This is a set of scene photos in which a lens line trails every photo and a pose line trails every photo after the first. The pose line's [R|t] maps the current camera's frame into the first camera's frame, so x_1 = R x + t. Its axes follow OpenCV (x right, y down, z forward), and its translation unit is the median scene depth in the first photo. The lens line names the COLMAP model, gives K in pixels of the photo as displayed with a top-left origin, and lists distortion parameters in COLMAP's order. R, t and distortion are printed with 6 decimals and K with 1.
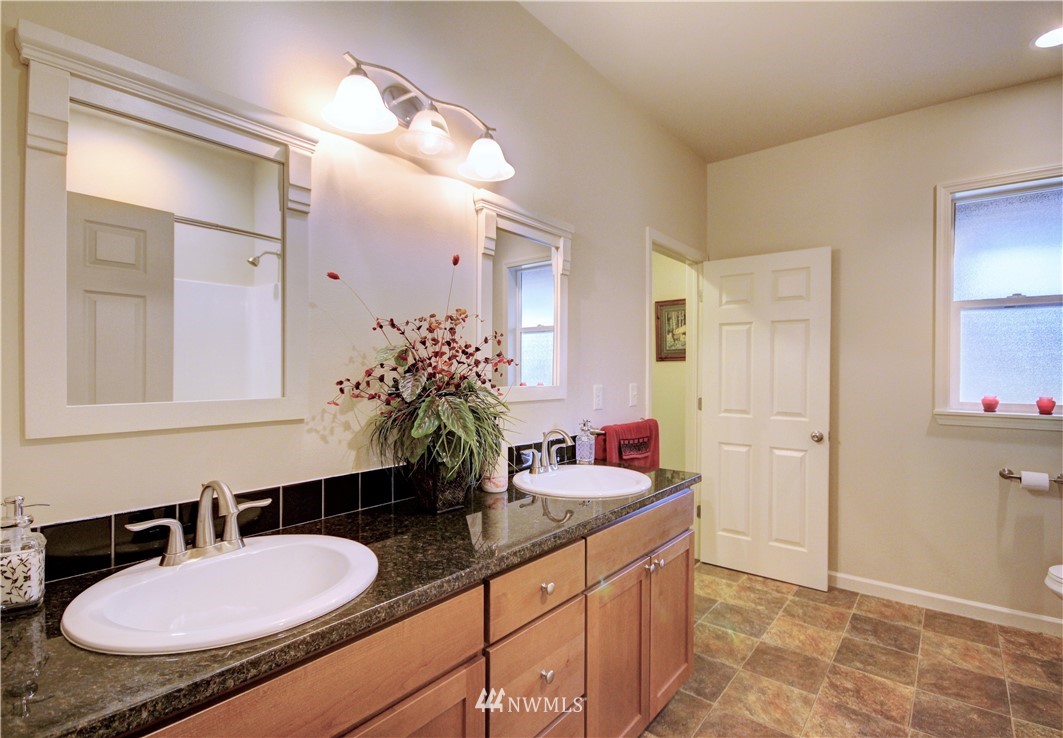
lens RADIAL K [[522.2, 0, 532.8], [0, 522.2, 369.7], [0, 0, 1]] dist [-0.000550, -0.000264]
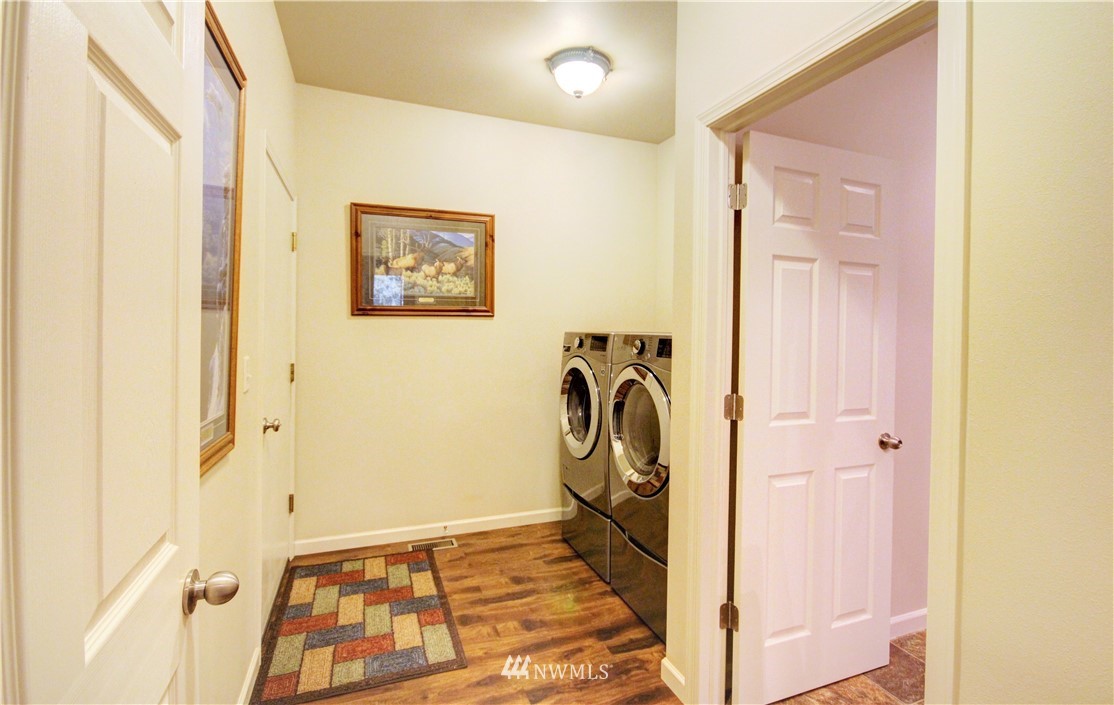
lens RADIAL K [[529.5, 0, 573.6], [0, 529.5, 337.9], [0, 0, 1]] dist [-0.001492, -0.000111]
pose [[0.487271, -0.000164, 0.873251, -0.223479], [-0.018966, 0.999762, 0.010771, -0.005237], [-0.873045, -0.021811, 0.487152, 0.943834]]
